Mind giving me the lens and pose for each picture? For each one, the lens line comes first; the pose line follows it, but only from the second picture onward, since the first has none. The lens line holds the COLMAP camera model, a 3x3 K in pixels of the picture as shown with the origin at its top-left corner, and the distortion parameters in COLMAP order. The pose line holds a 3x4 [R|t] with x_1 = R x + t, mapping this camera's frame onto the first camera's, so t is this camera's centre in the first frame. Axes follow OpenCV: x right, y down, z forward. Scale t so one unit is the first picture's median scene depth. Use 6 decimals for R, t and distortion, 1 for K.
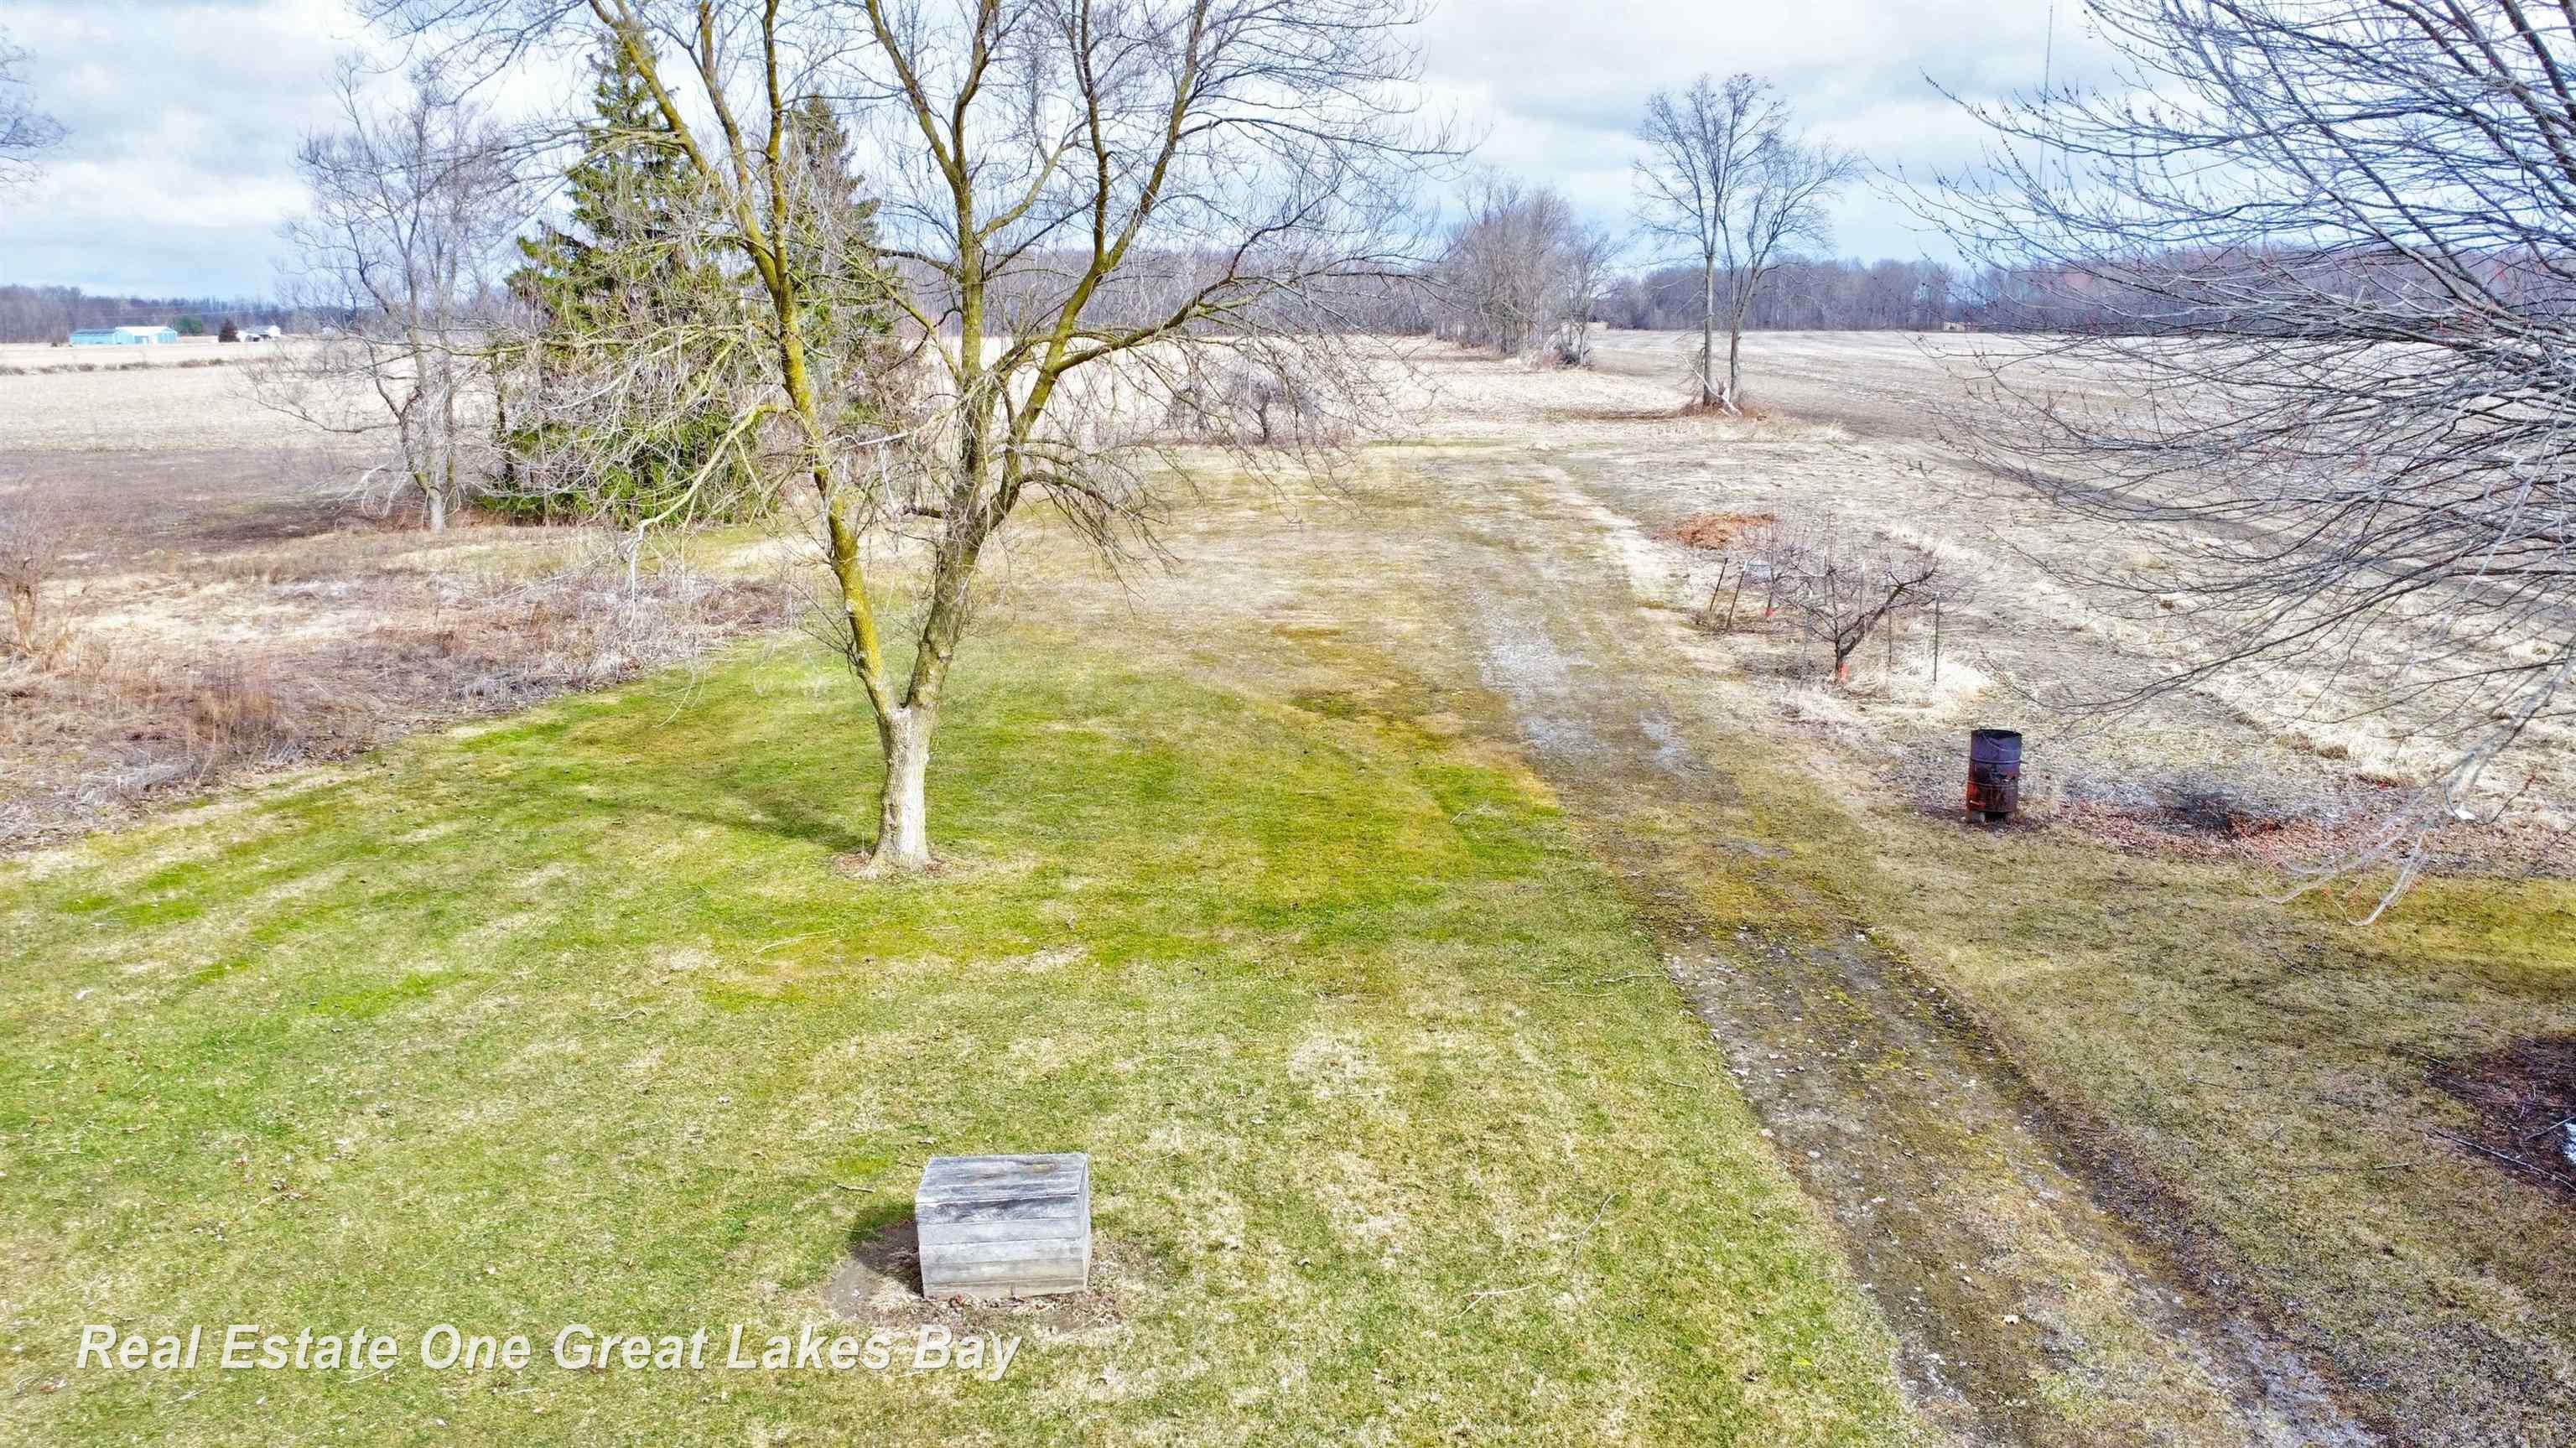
lens RADIAL K [[1873.5, 0, 1288.0], [0, 1873.5, 724.0], [0, 0, 1]] dist [-0.026924, -0.002481]
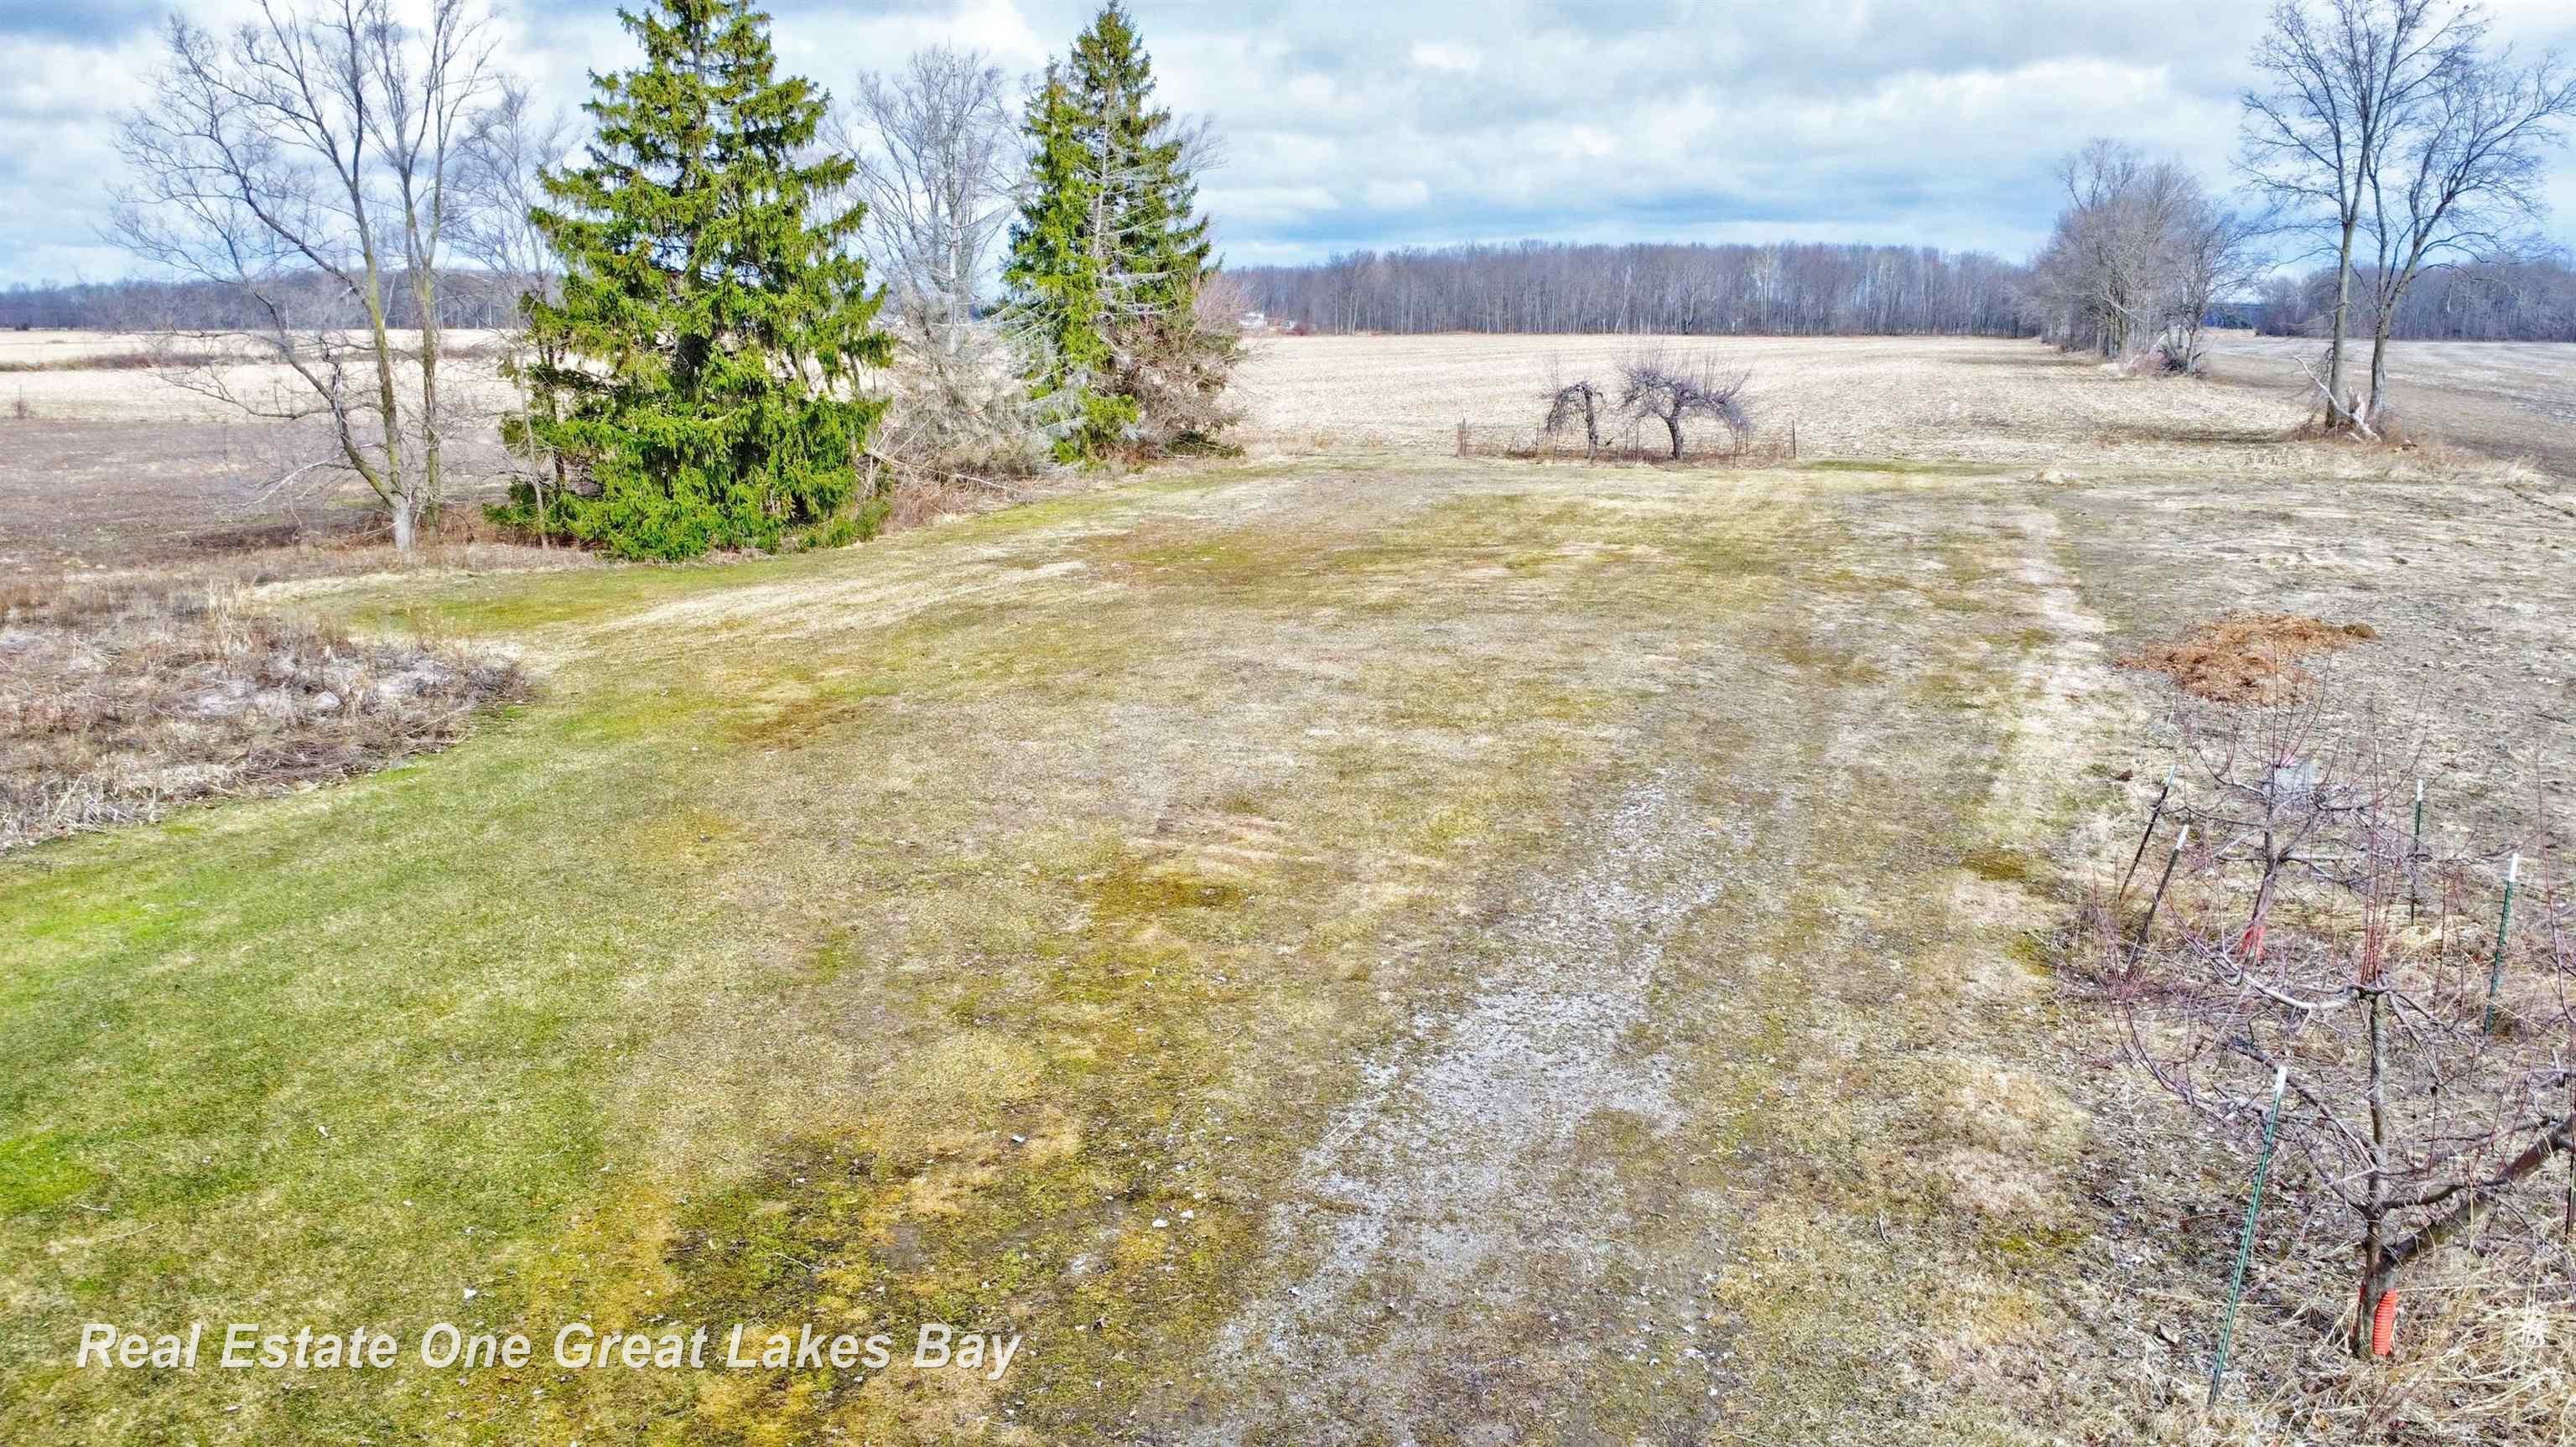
lens RADIAL K [[1809.3, 0, 1288.0], [0, 1809.3, 723.5], [0, 0, 1]] dist [-0.024741, -0.001252]
pose [[0.947481, 0.078513, -0.310024, 0.064609], [-0.076236, 0.996900, 0.019472, -0.037009], [0.310592, 0.005185, 0.950529, 0.204521]]
